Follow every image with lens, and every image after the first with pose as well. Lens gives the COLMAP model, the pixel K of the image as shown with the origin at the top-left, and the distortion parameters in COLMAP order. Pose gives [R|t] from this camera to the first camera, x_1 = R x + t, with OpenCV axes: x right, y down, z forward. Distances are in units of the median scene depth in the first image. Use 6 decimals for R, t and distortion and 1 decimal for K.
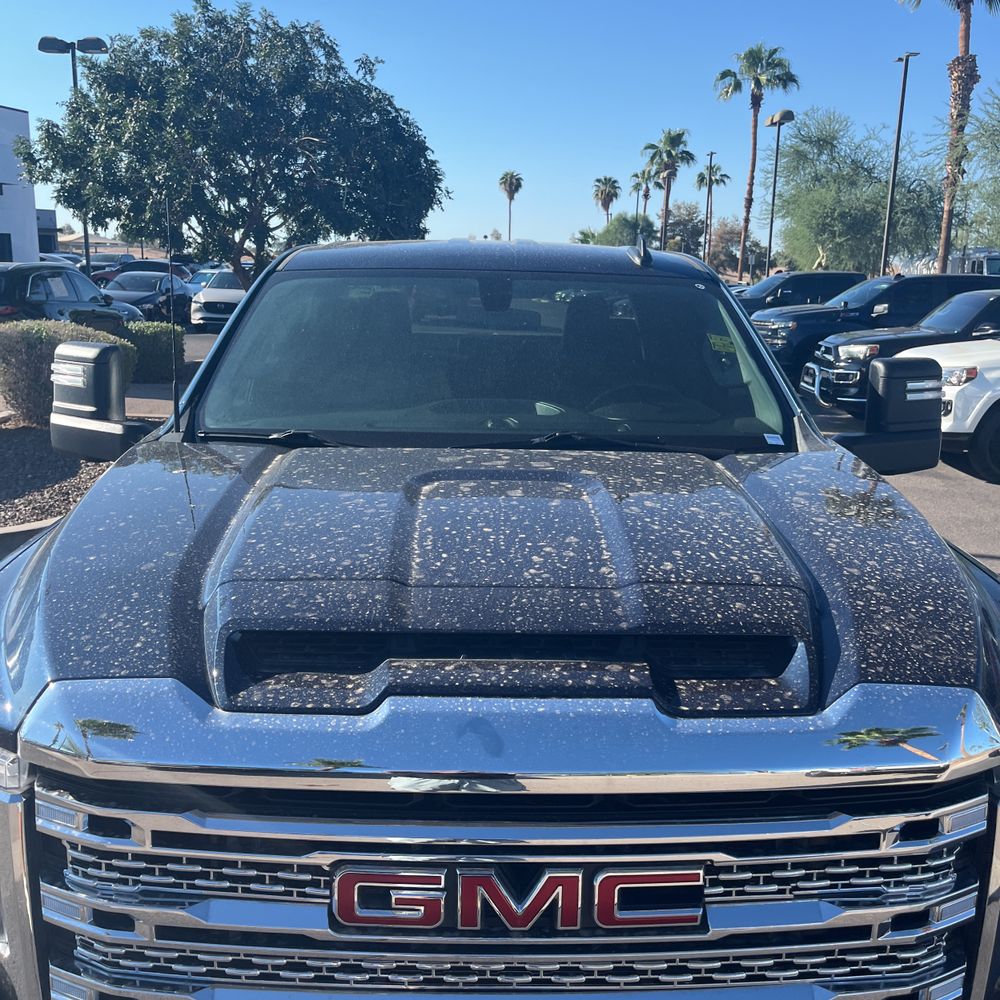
lens RADIAL K [[1100.2, 0, 493.8], [0, 1100.2, 526.1], [0, 0, 1]] dist [0.022492, -0.032420]
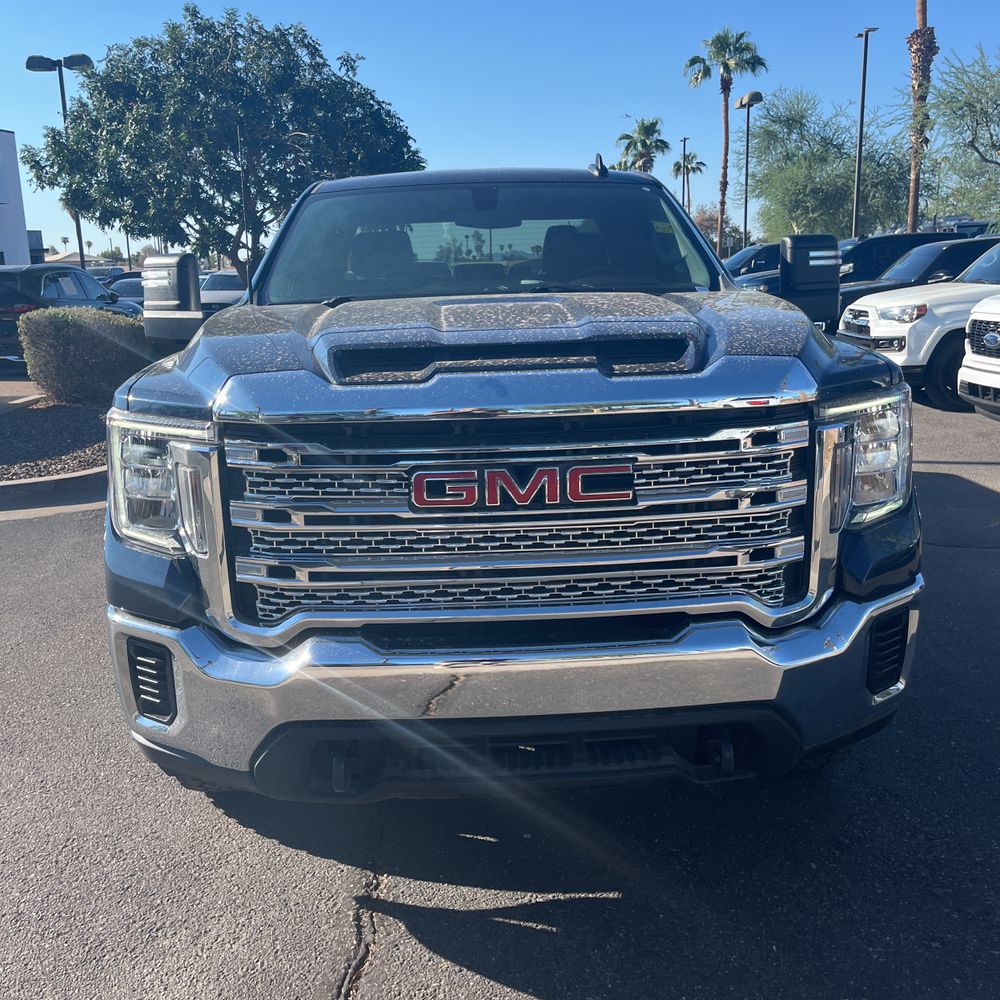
lens RADIAL K [[1018.2, 0, 489.1], [0, 1018.2, 497.7], [0, 0, 1]] dist [0.045640, -0.039924]
pose [[0.998728, -0.050375, -0.002029, -0.023309], [0.050400, 0.998614, 0.015178, 0.313192], [0.001262, -0.015261, 0.999883, -0.511134]]
